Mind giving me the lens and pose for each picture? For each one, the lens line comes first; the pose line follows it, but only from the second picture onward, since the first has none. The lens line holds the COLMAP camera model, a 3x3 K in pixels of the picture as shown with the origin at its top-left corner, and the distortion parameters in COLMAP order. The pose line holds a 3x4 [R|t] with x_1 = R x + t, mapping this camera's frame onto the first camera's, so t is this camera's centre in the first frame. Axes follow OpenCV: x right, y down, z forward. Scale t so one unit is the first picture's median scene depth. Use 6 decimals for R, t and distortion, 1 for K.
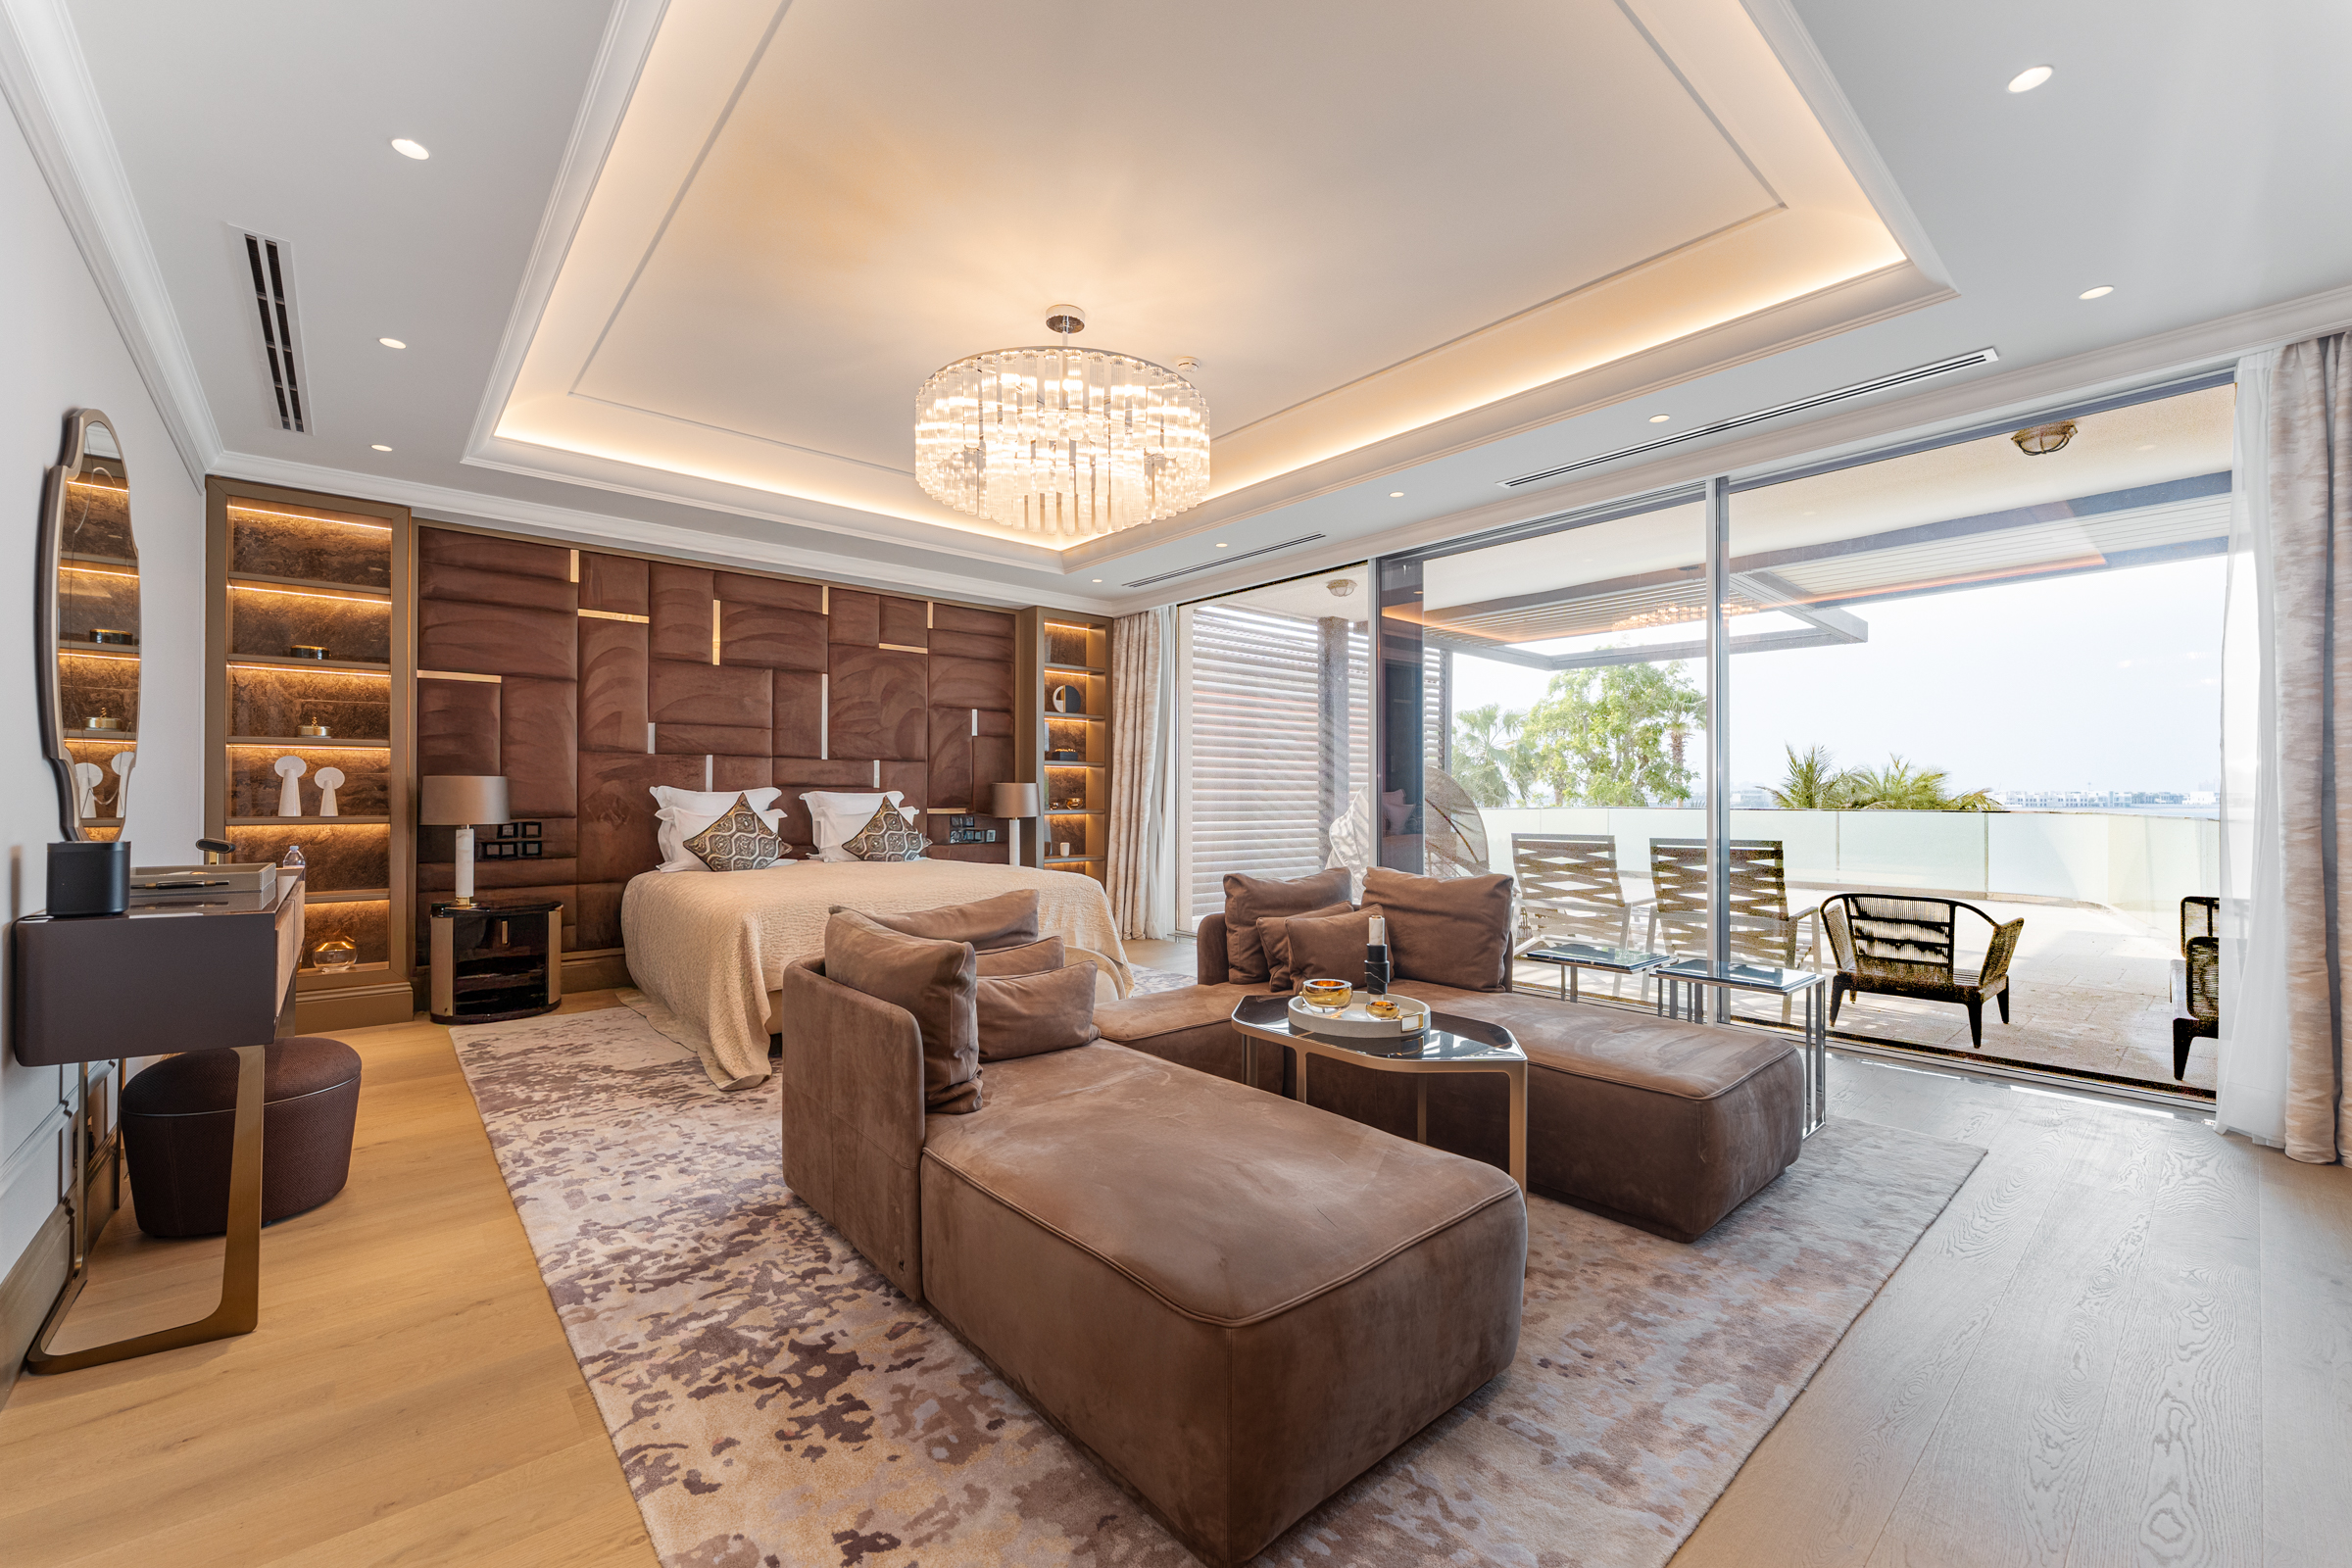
lens RADIAL K [[956.9, 0, 1167.2], [0, 956.9, 784.7], [0, 0, 1]] dist [-0.003587, -0.000410]
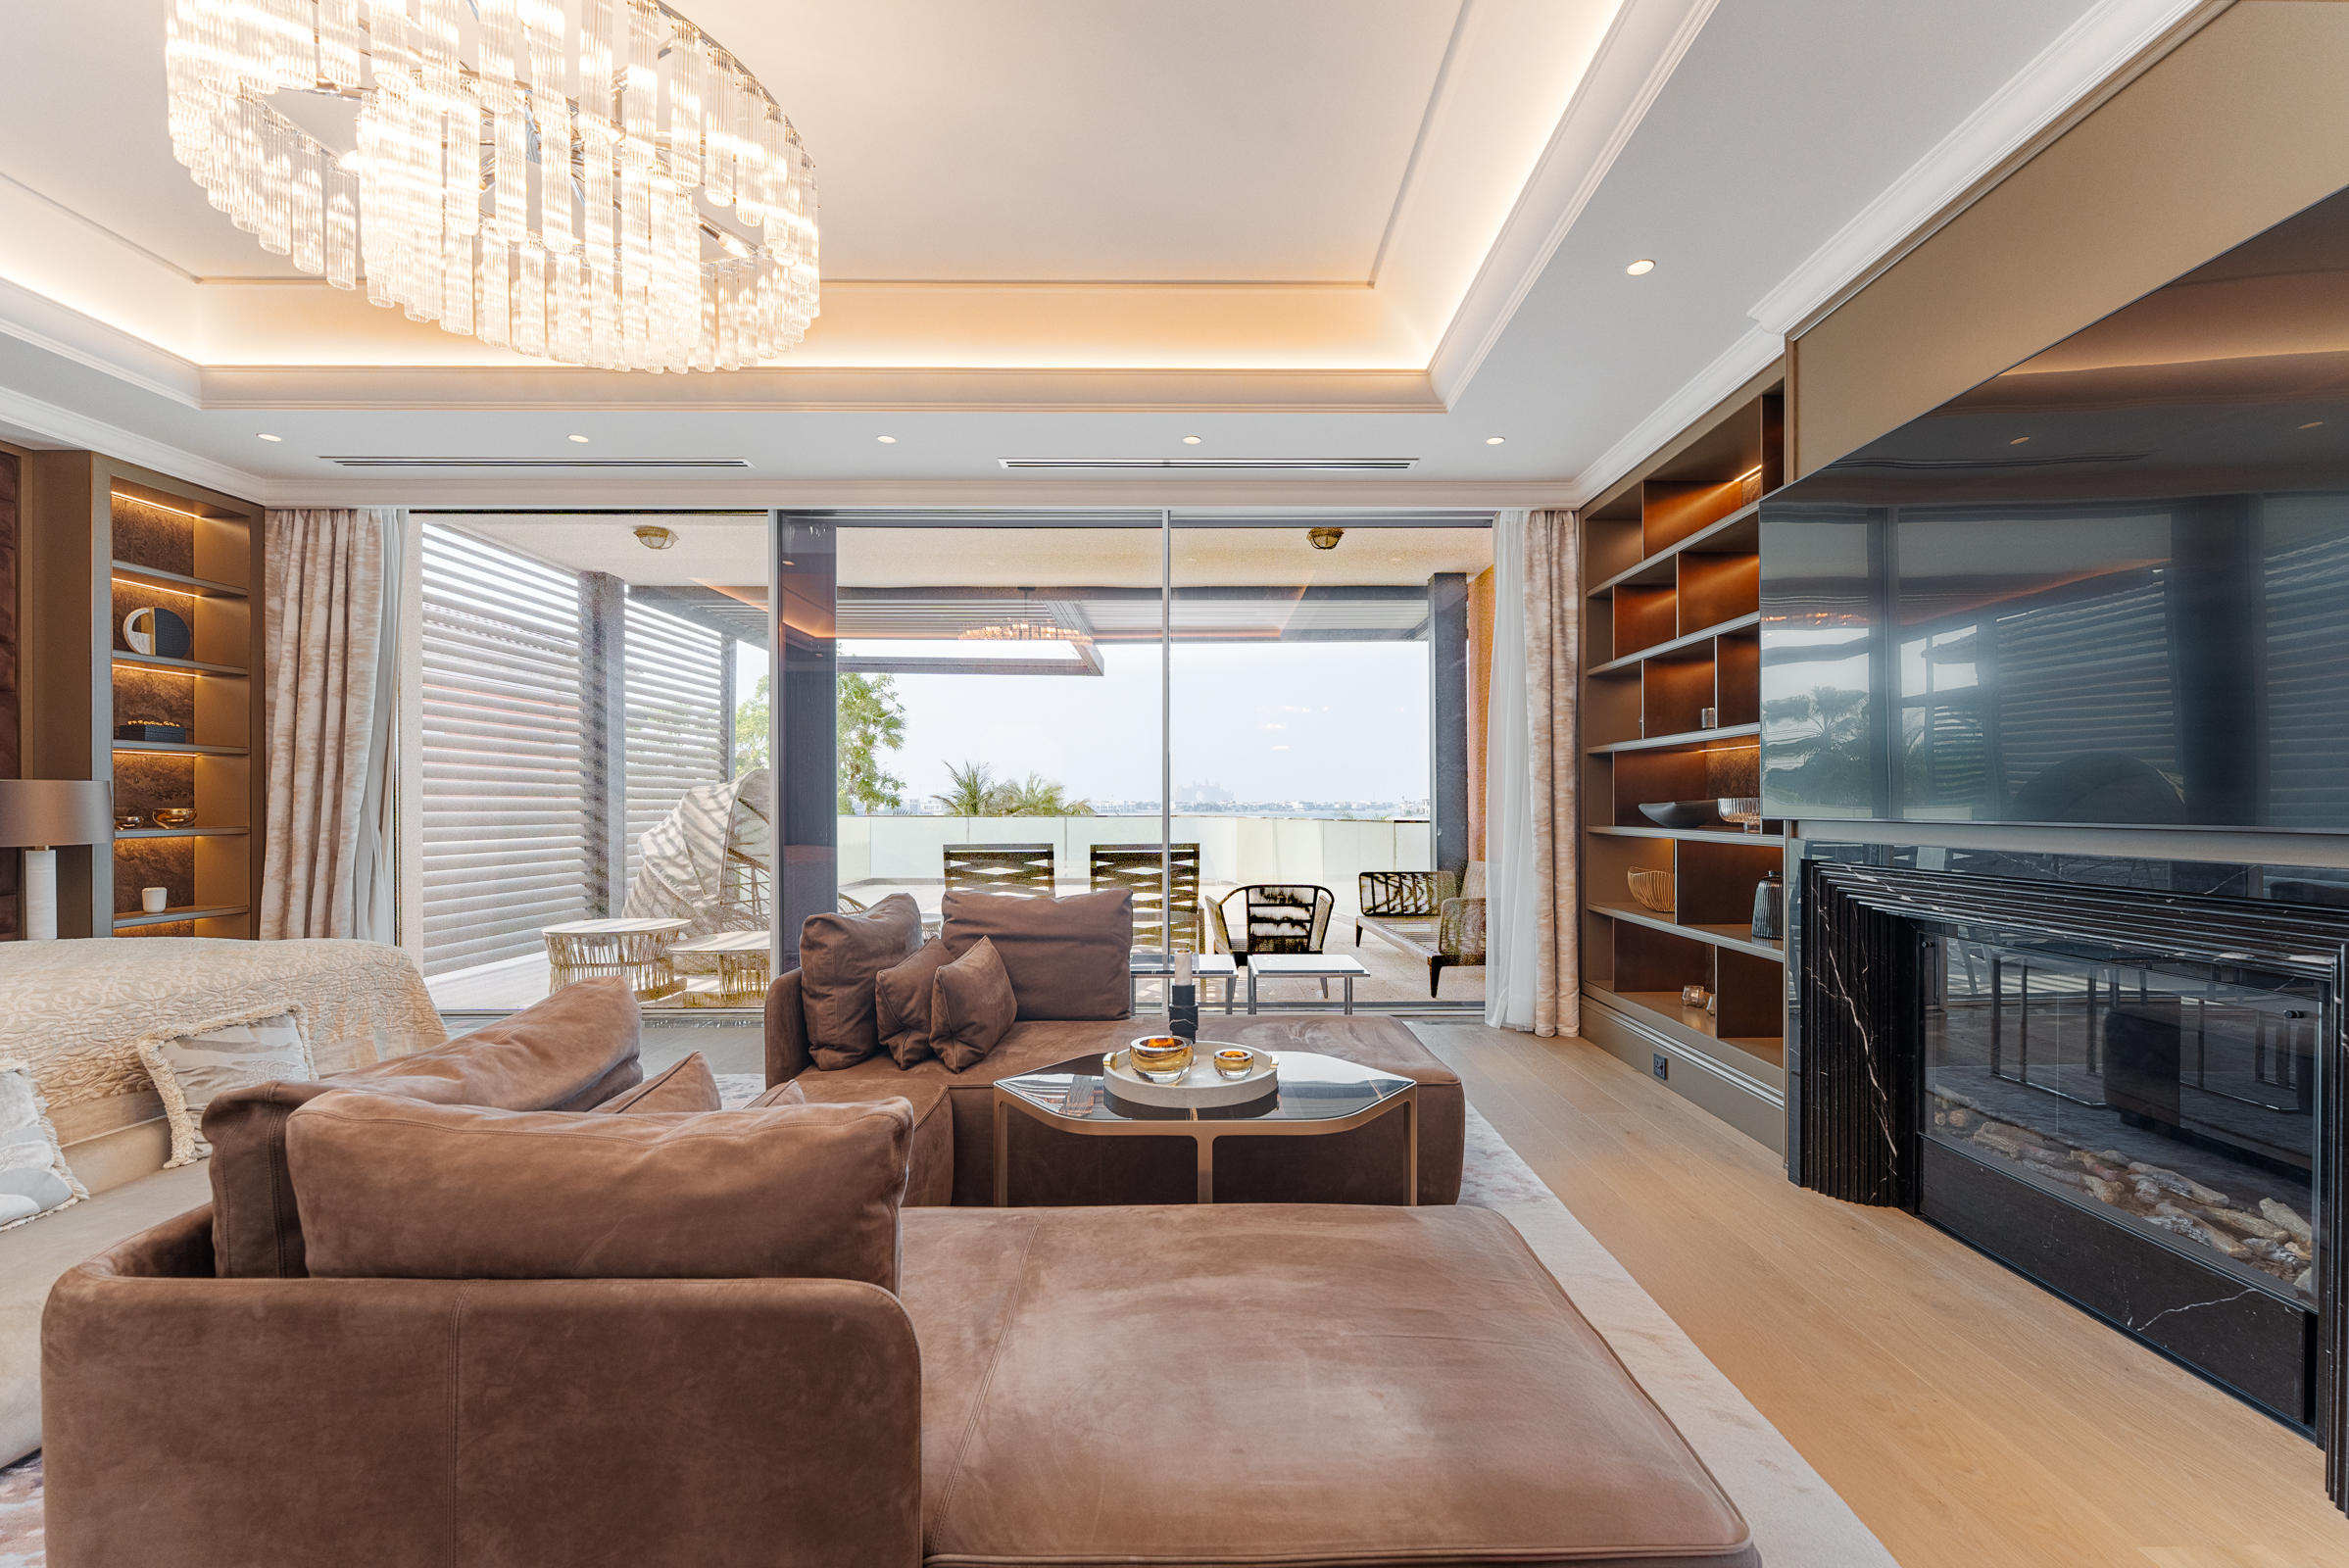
lens RADIAL K [[955.7, 0, 1181.1], [0, 955.7, 807.7], [0, 0, 1]] dist [-0.003587, -0.000410]
pose [[0.639494, -0.003273, 0.768789, -0.155318], [-0.008181, 0.999905, 0.011061, 0.002628], [-0.768753, -0.013363, 0.639406, 0.181204]]
